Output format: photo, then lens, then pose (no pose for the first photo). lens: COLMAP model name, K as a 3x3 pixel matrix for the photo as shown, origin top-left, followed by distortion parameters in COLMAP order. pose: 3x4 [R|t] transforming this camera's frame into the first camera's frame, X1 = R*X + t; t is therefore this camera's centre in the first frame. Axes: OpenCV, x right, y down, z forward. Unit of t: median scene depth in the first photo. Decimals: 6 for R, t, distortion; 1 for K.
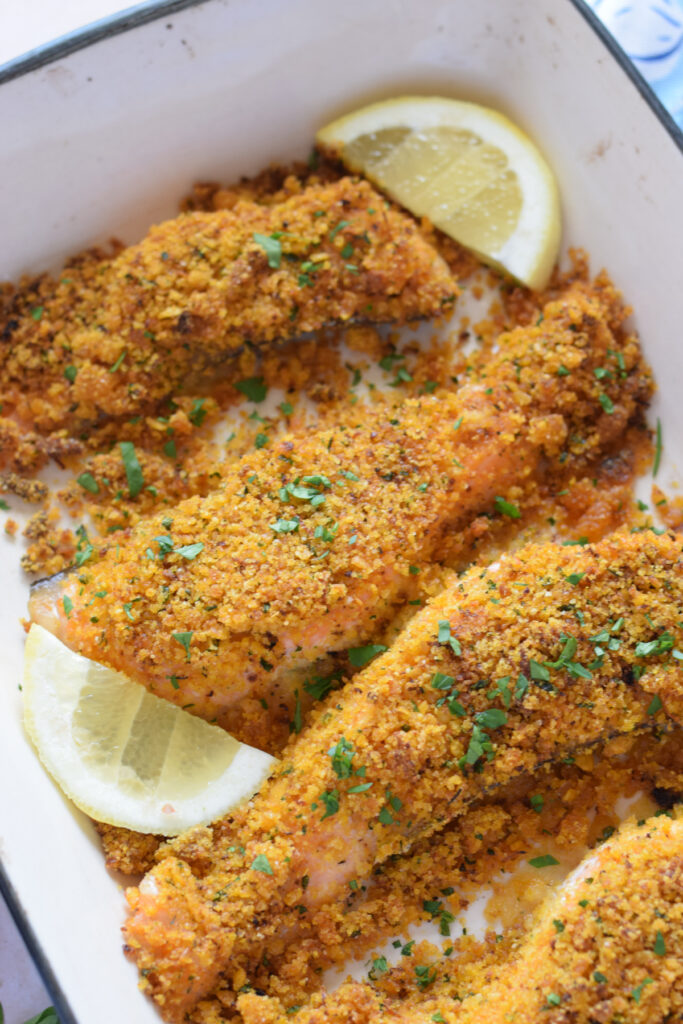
lens RADIAL K [[2470.5, 0, 341.5], [0, 2470.5, 512.0], [0, 0, 1]] dist [-0.131928, 0.274963]
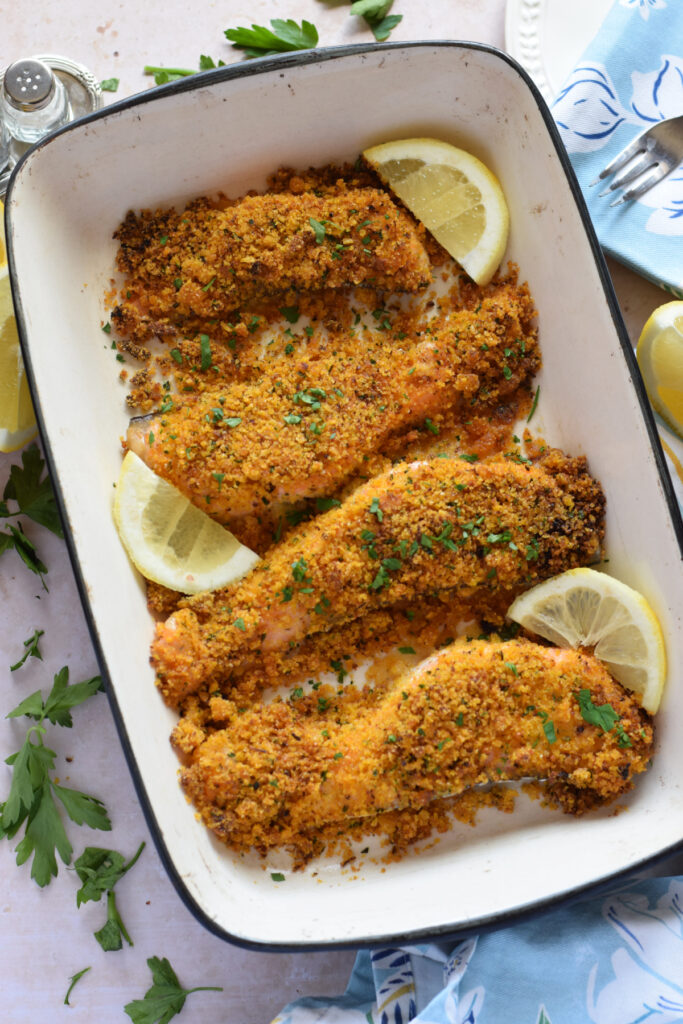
lens RADIAL K [[2470.5, 0, 341.5], [0, 2470.5, 512.0], [0, 0, 1]] dist [-0.131928, 0.274963]
pose [[0.981270, 0.191842, 0.017511, -0.008027], [-0.191586, 0.962376, 0.192683, -0.252675], [0.020112, -0.192429, 0.981105, -0.596213]]
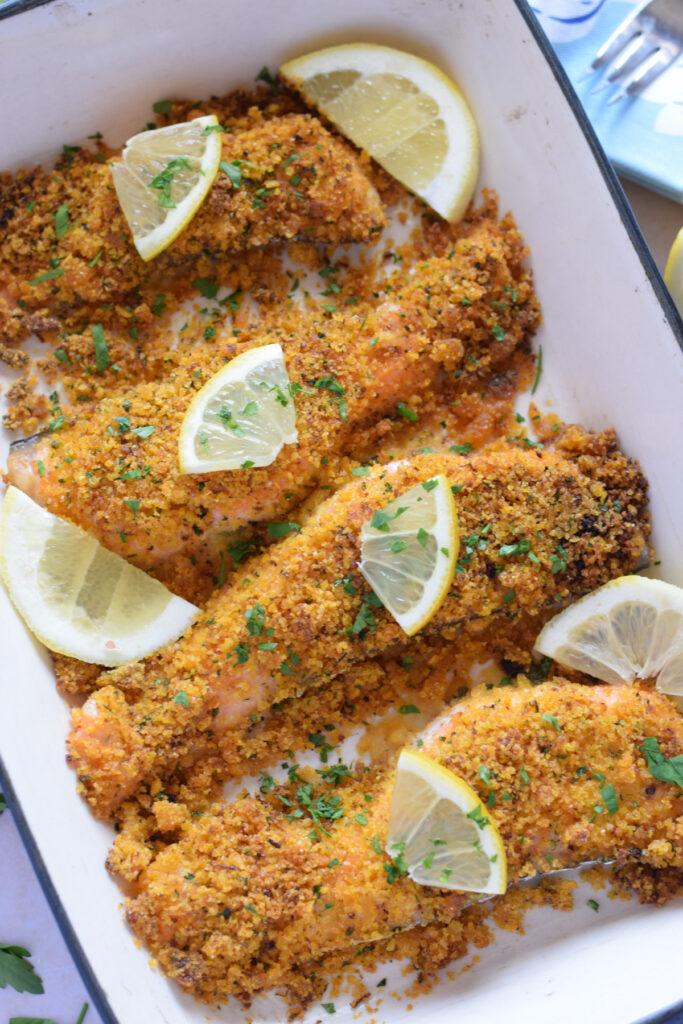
lens RADIAL K [[2470.5, 0, 341.5], [0, 2470.5, 512.0], [0, 0, 1]] dist [-0.131928, 0.274963]
pose [[0.995498, 0.087198, 0.037157, -0.006262], [-0.092062, 0.982793, 0.160135, -0.149224], [-0.022554, -0.162835, 0.986396, -0.206941]]
